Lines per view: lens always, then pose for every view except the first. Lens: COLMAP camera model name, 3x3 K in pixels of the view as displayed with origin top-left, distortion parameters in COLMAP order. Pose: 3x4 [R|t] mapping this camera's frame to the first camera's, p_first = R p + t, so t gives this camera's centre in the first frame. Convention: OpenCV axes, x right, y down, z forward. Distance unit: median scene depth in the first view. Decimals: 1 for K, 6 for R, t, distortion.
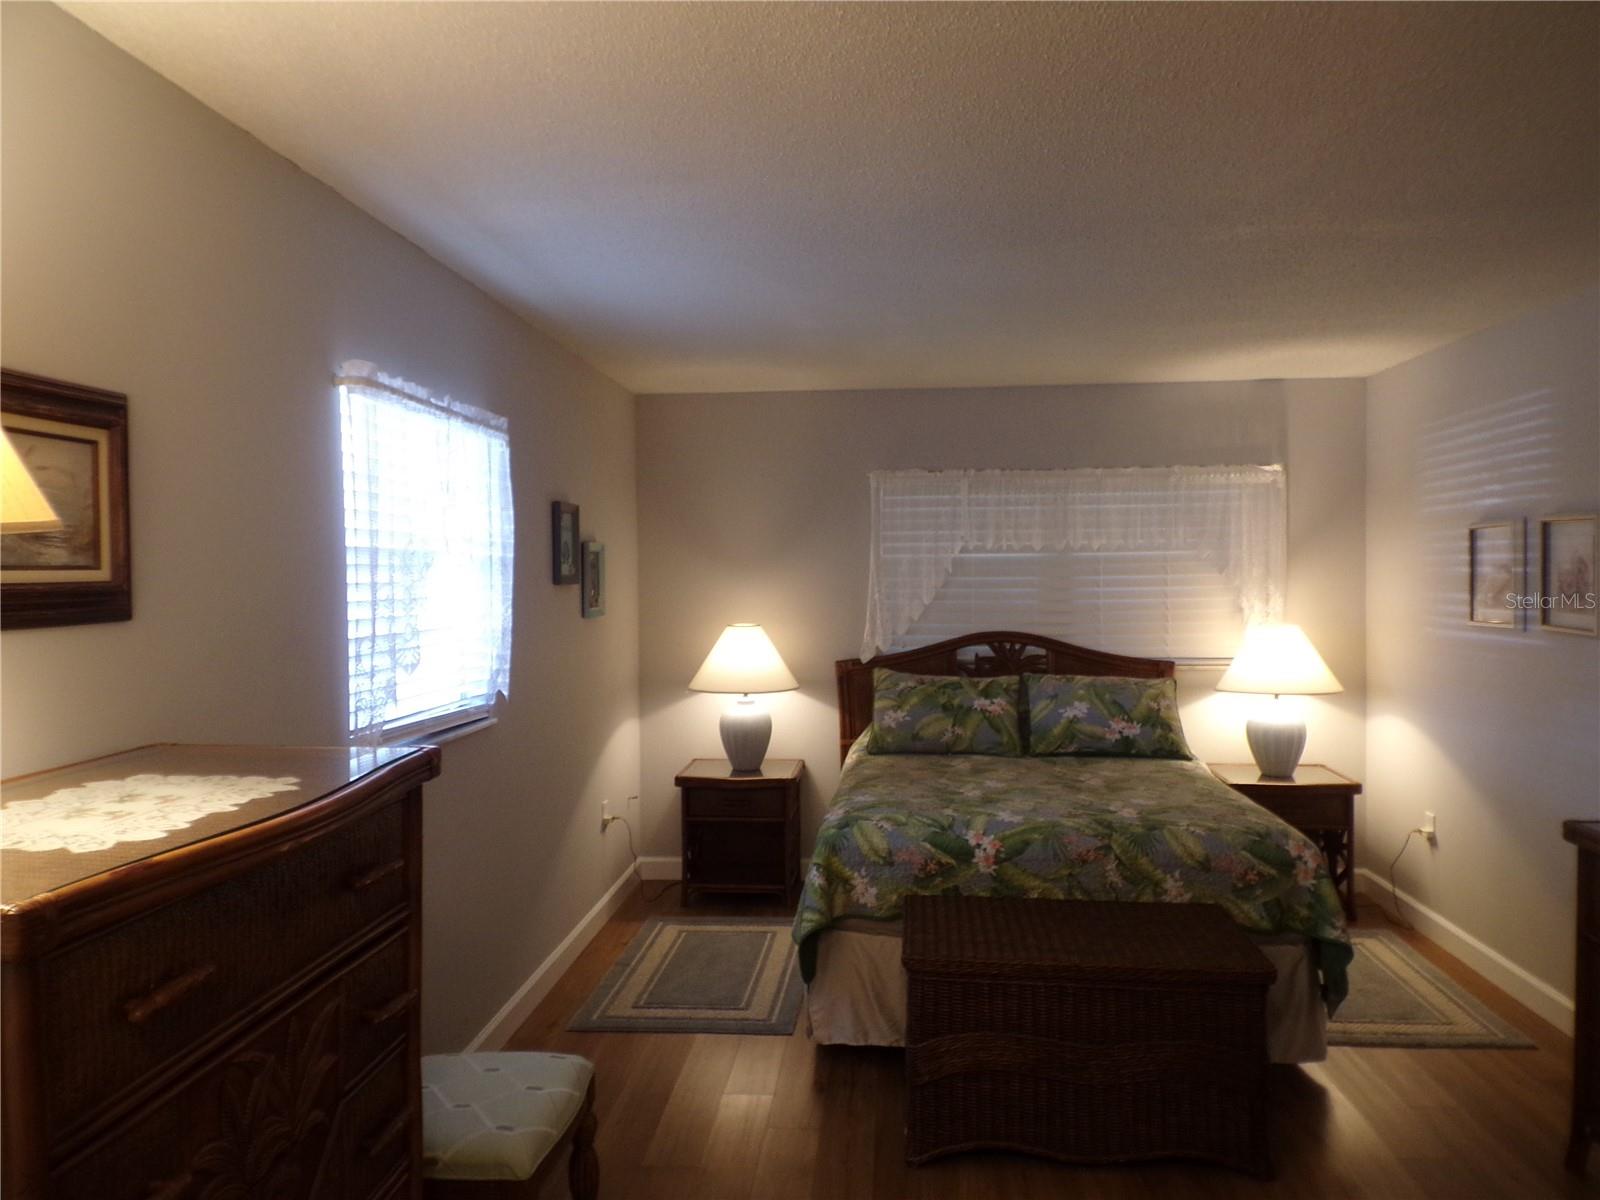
lens RADIAL K [[1120.6, 0, 803.6], [0, 1120.6, 602.0], [0, 0, 1]] dist [0.125644, -0.180007]
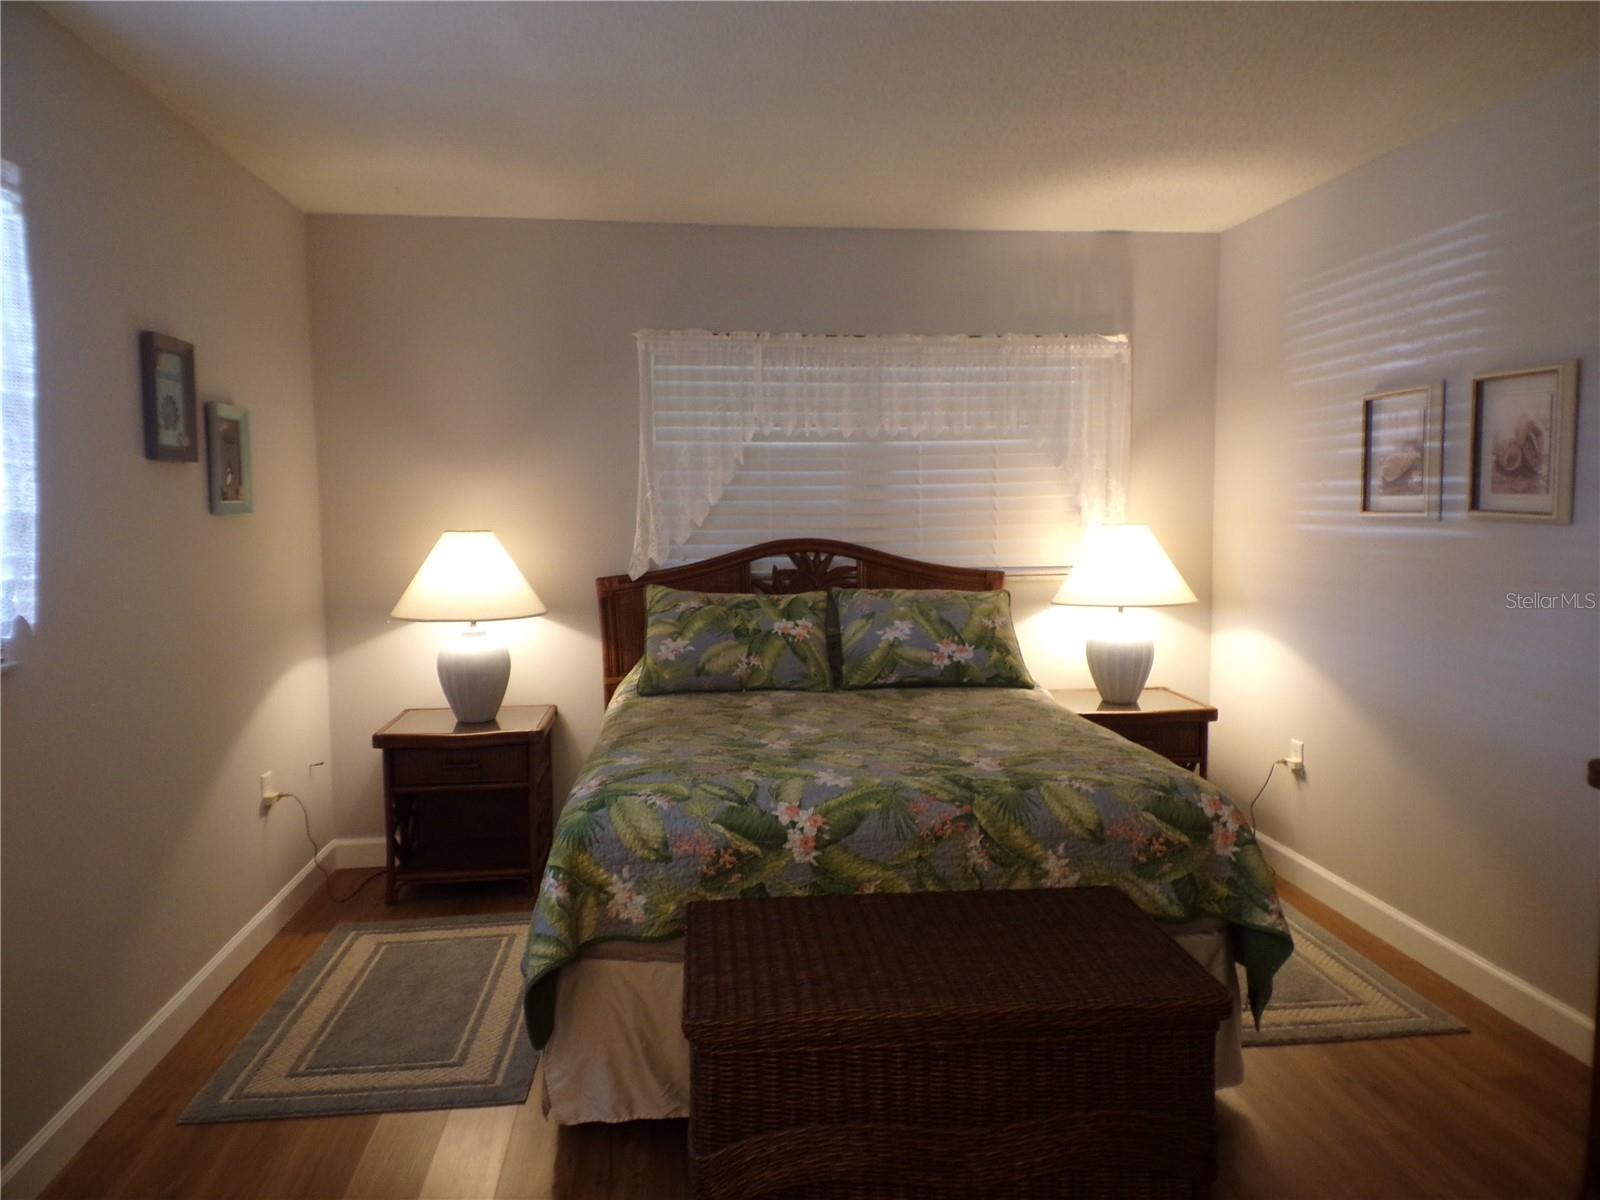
lens RADIAL K [[1120.6, 0, 803.0], [0, 1120.6, 594.6], [0, 0, 1]] dist [0.125644, -0.180007]
pose [[0.980998, -0.015864, 0.193367, 0.025572], [0.005550, 0.998538, 0.053765, 0.032411], [-0.193938, -0.051670, 0.979652, 0.286858]]
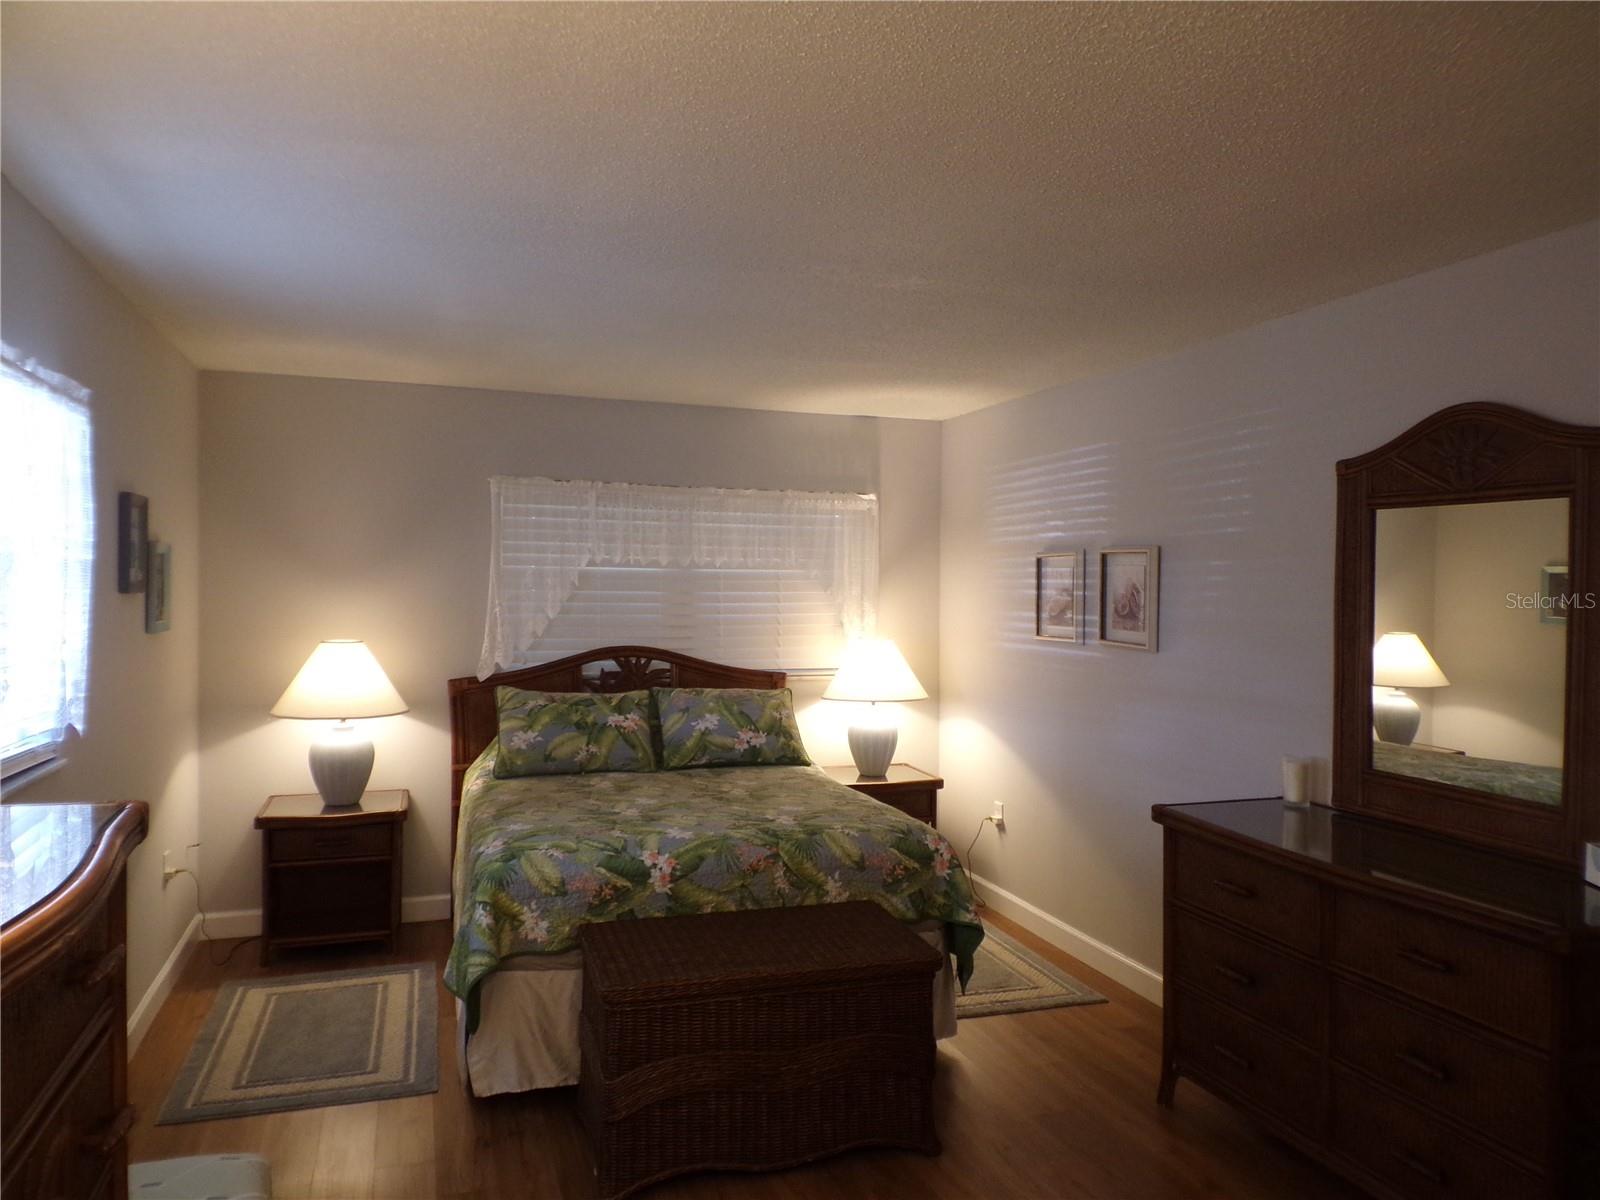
lens RADIAL K [[1120.6, 0, 805.2], [0, 1120.6, 598.8], [0, 0, 1]] dist [0.125644, -0.180007]
pose [[0.916983, 0.012581, 0.398728, -0.106024], [-0.007602, 0.999872, -0.014064, -0.003761], [-0.398854, 0.009865, 0.916962, 0.036131]]
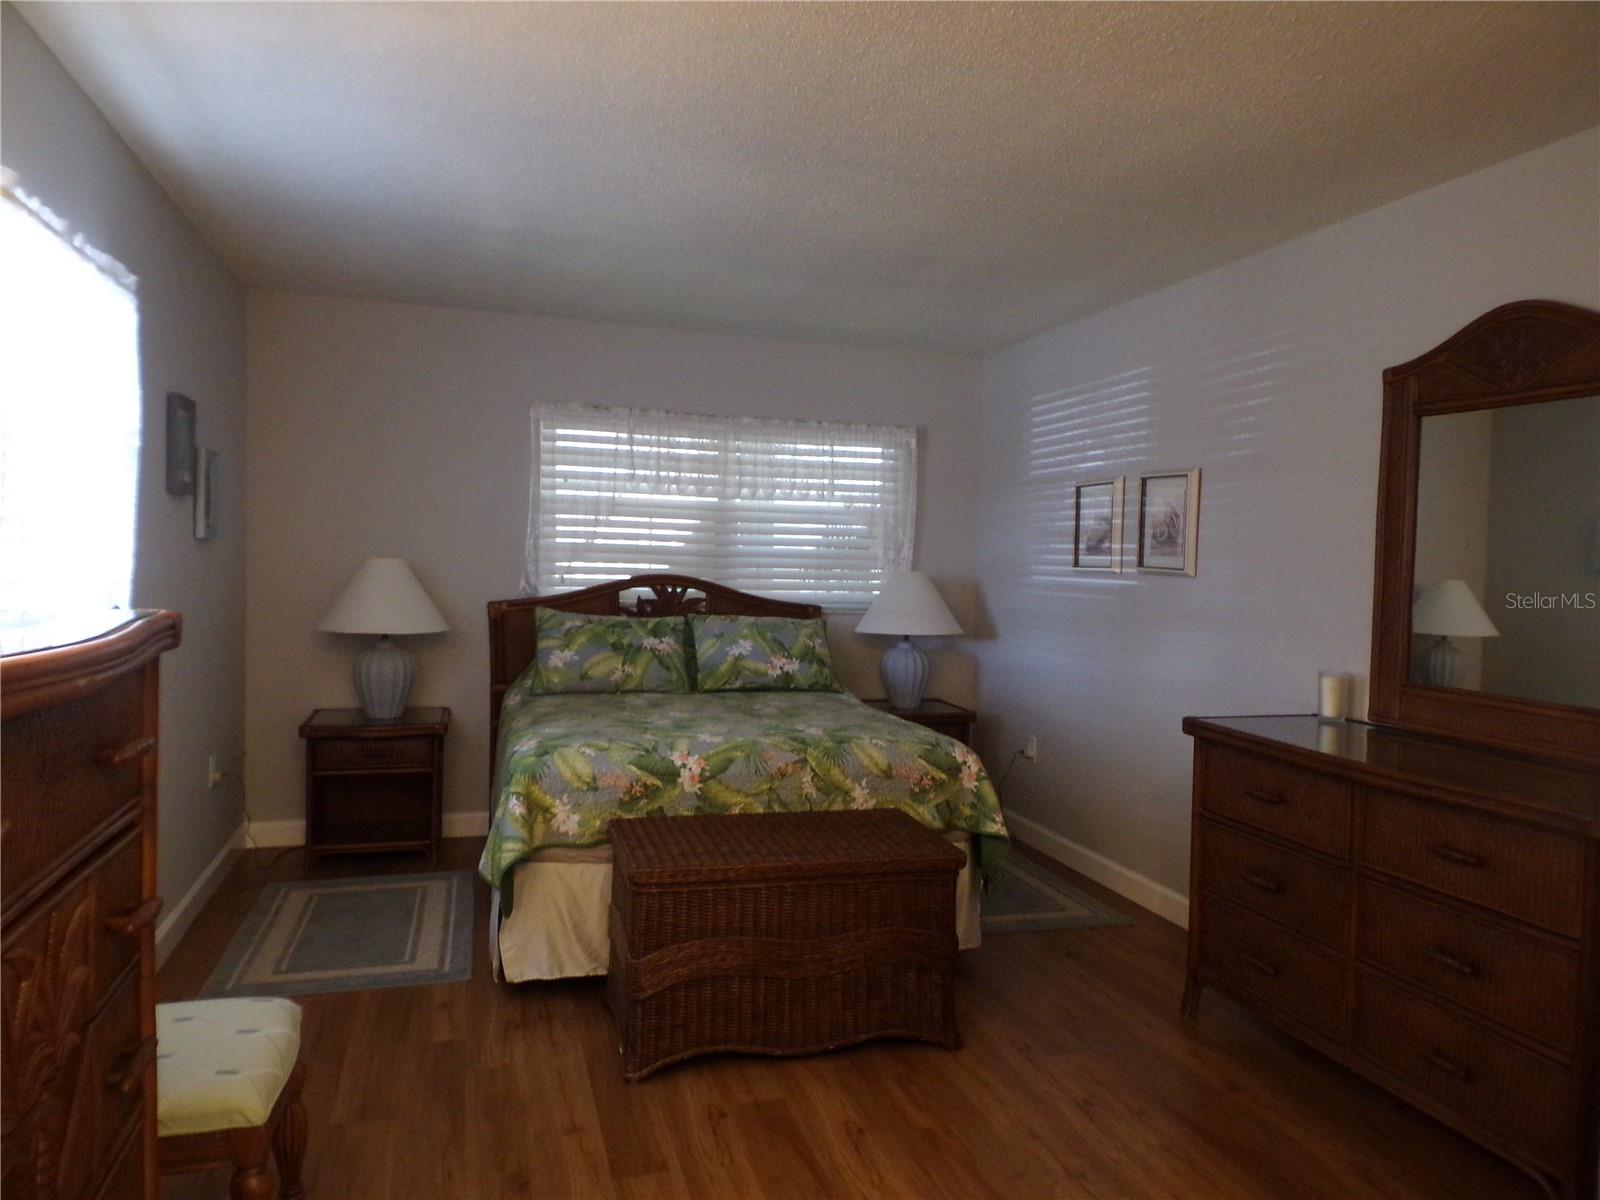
lens RADIAL K [[1120.6, 0, 804.4], [0, 1120.6, 599.2], [0, 0, 1]] dist [0.125644, -0.180007]
pose [[0.931521, 0.018850, 0.363198, -0.097296], [-0.024515, 0.999639, 0.010993, 0.047885], [-0.362859, -0.019144, 0.931647, 0.030830]]
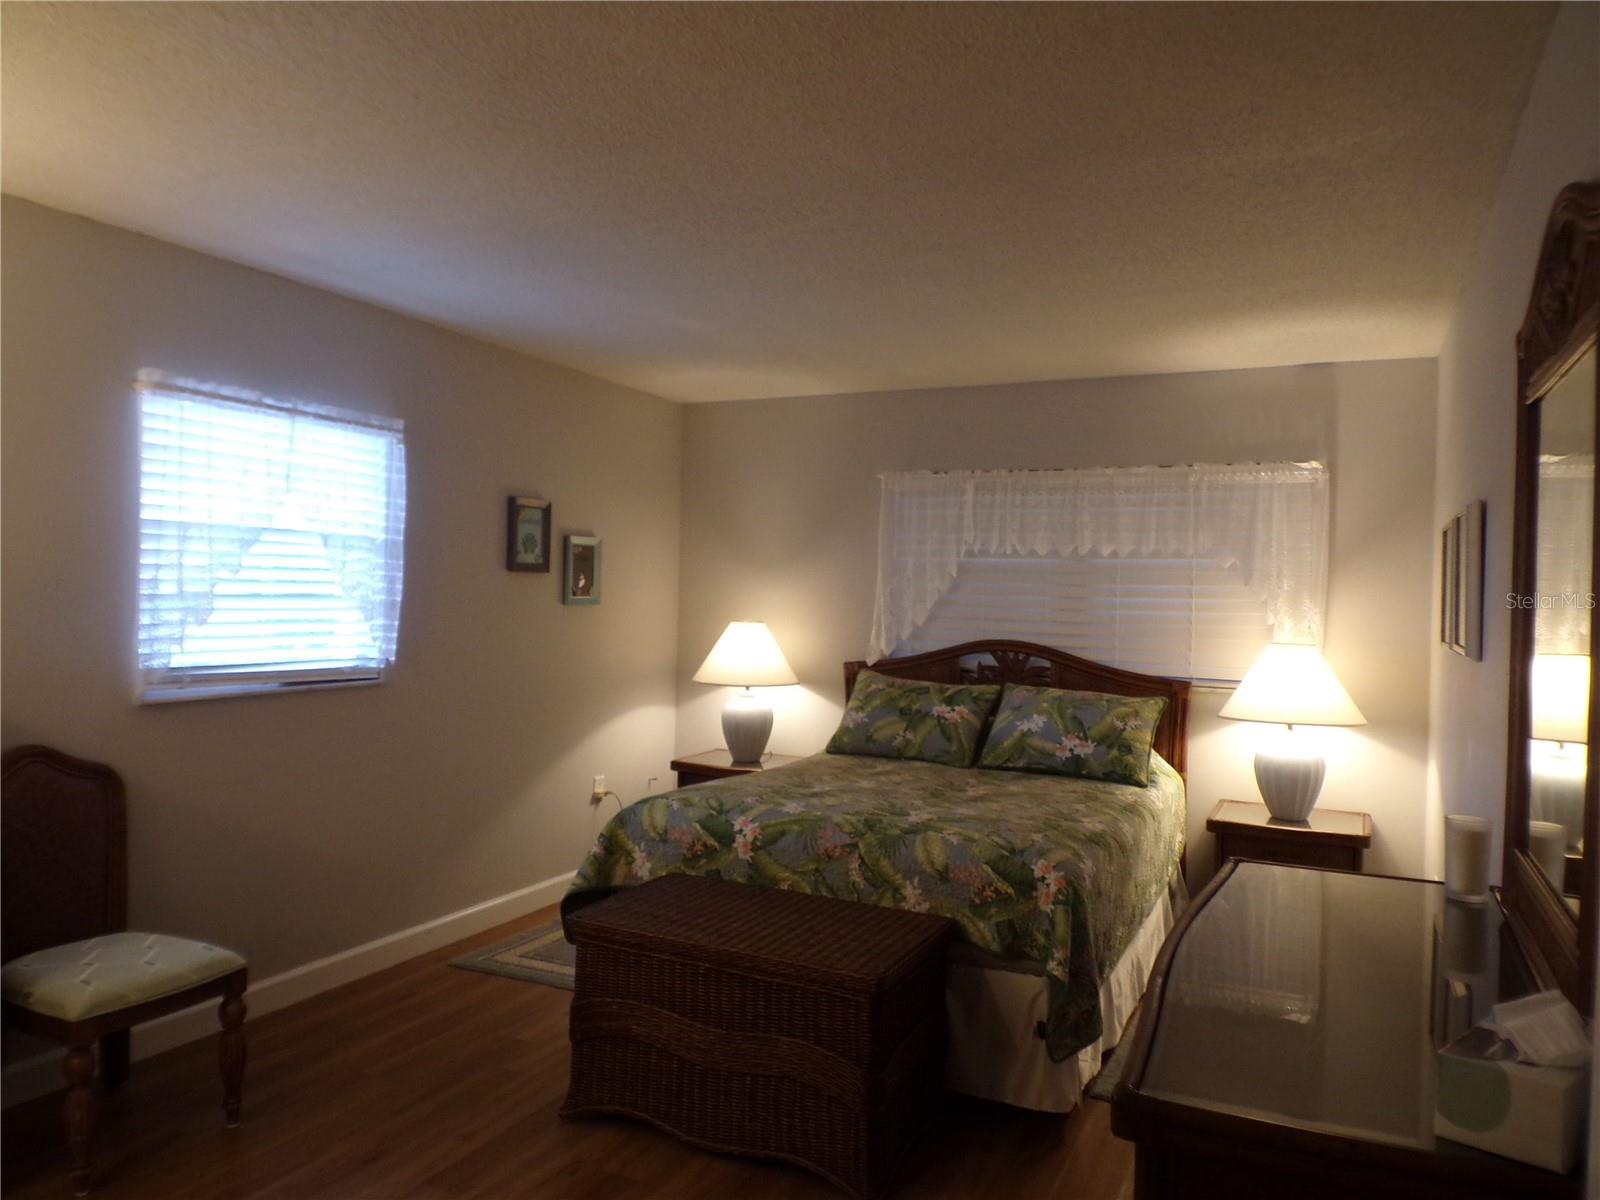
lens RADIAL K [[1120.6, 0, 788.0], [0, 1120.6, 598.7], [0, 0, 1]] dist [0.125644, -0.180007]
pose [[0.930844, 0.033611, -0.363868, 0.485787], [-0.042349, 0.998974, -0.016061, 0.019936], [0.362955, 0.030360, 0.931312, 0.065398]]
